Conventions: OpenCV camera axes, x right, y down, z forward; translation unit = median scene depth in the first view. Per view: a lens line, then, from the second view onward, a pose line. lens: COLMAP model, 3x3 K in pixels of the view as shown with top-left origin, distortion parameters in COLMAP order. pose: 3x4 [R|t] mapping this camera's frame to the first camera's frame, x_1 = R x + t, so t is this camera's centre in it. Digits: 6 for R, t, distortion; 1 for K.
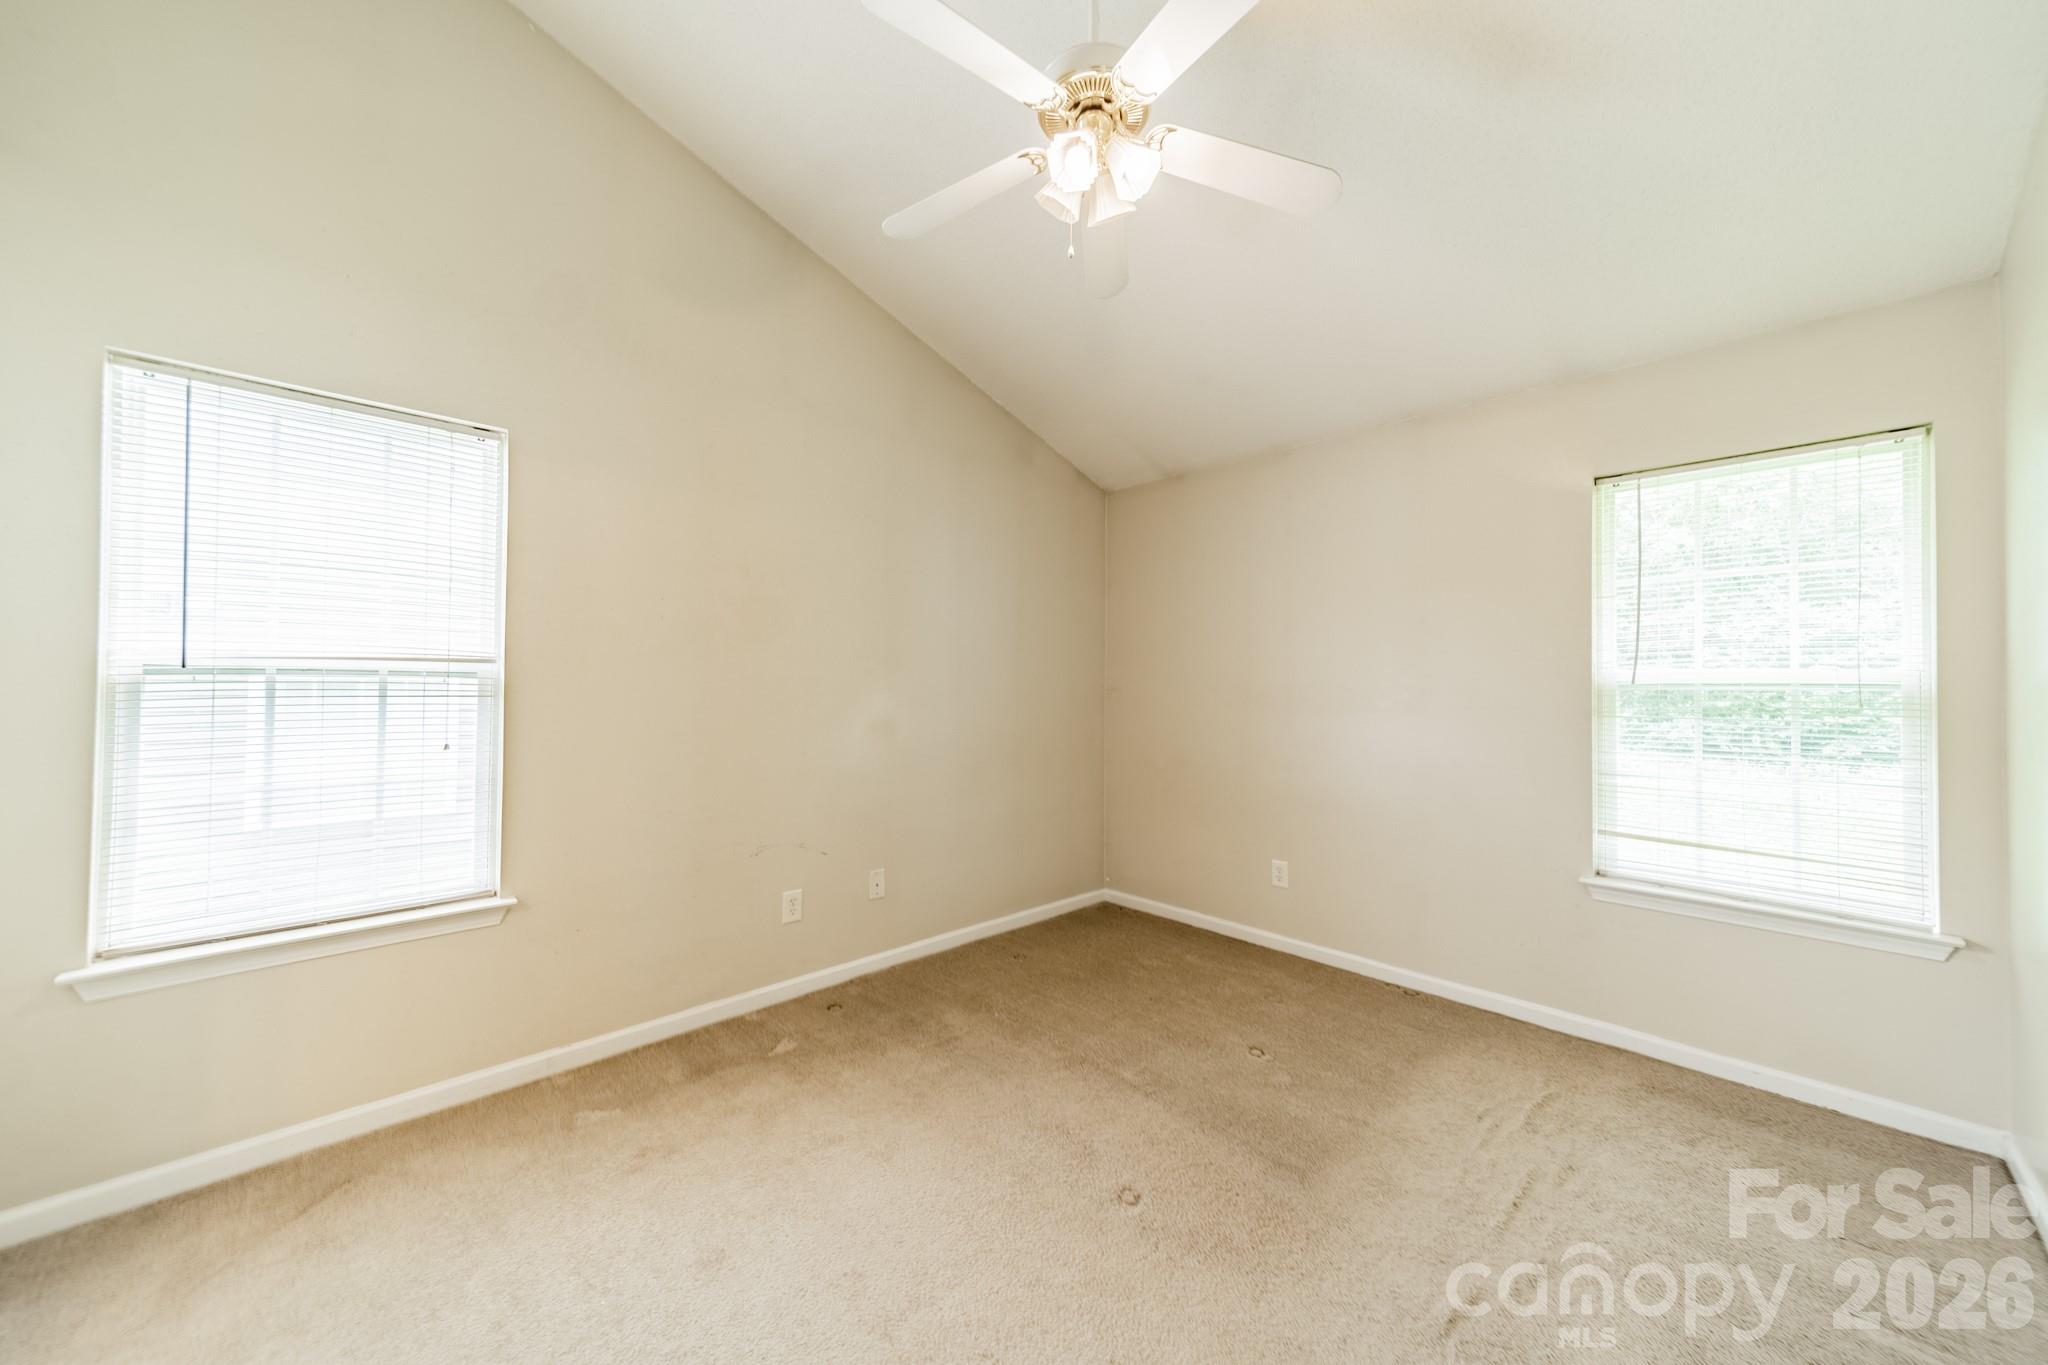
lens RADIAL K [[718.6, 0, 1026.7], [0, 718.6, 681.6], [0, 0, 1]] dist [0.002380, 0.000041]
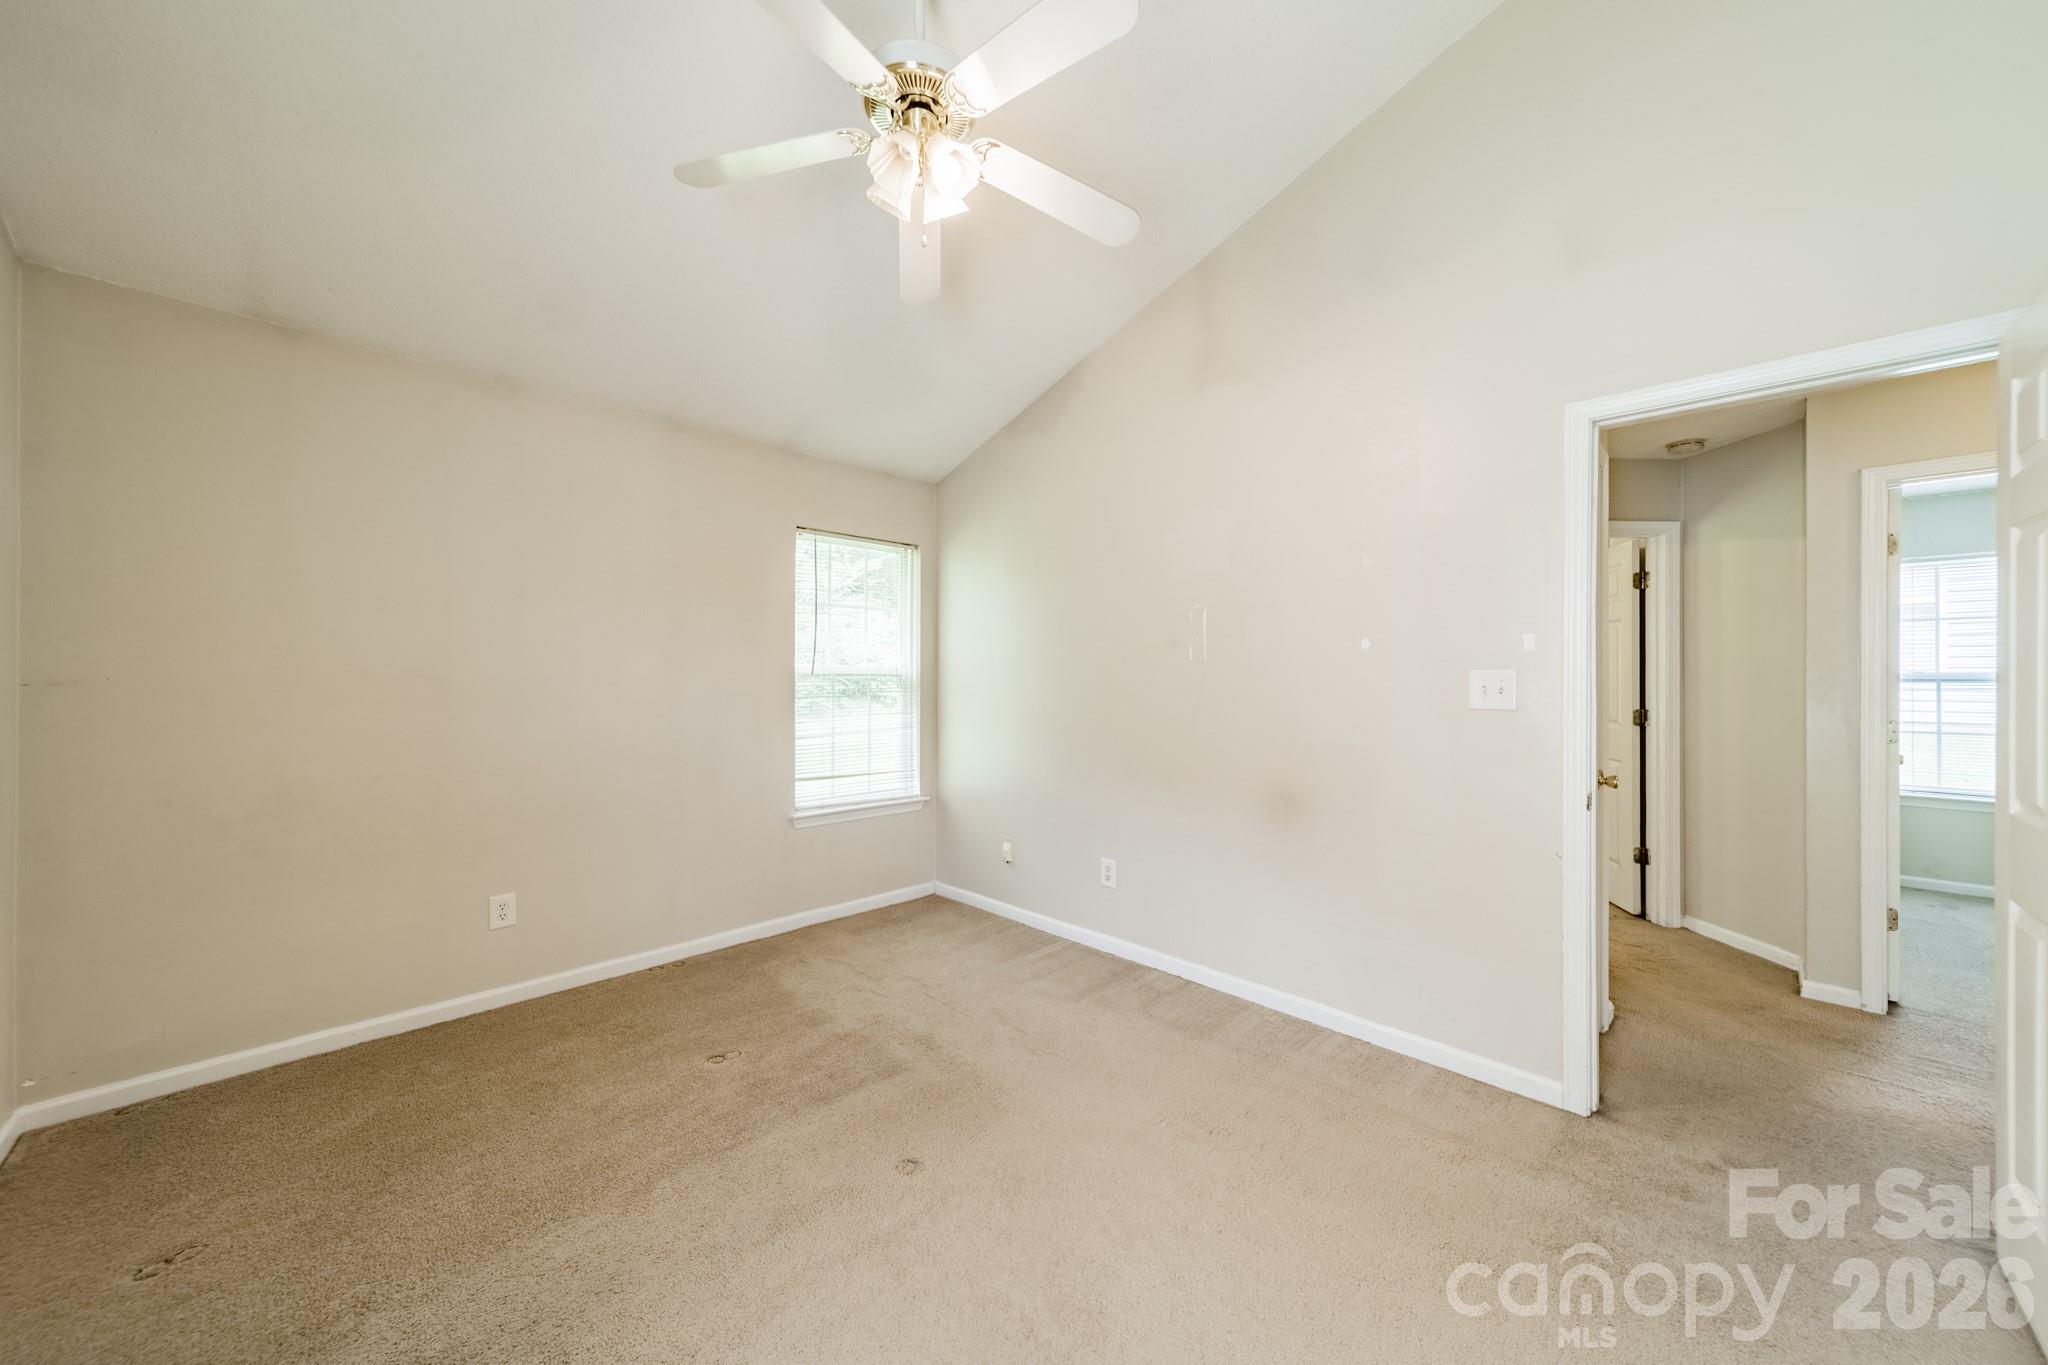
lens RADIAL K [[718.6, 0, 1023.4], [0, 718.6, 677.6], [0, 0, 1]] dist [0.002380, 0.000041]
pose [[-0.012124, -0.008003, 0.999894, -0.630425], [-0.008578, 0.999932, 0.007899, -0.006433], [-0.999890, -0.008482, -0.012192, 0.593489]]
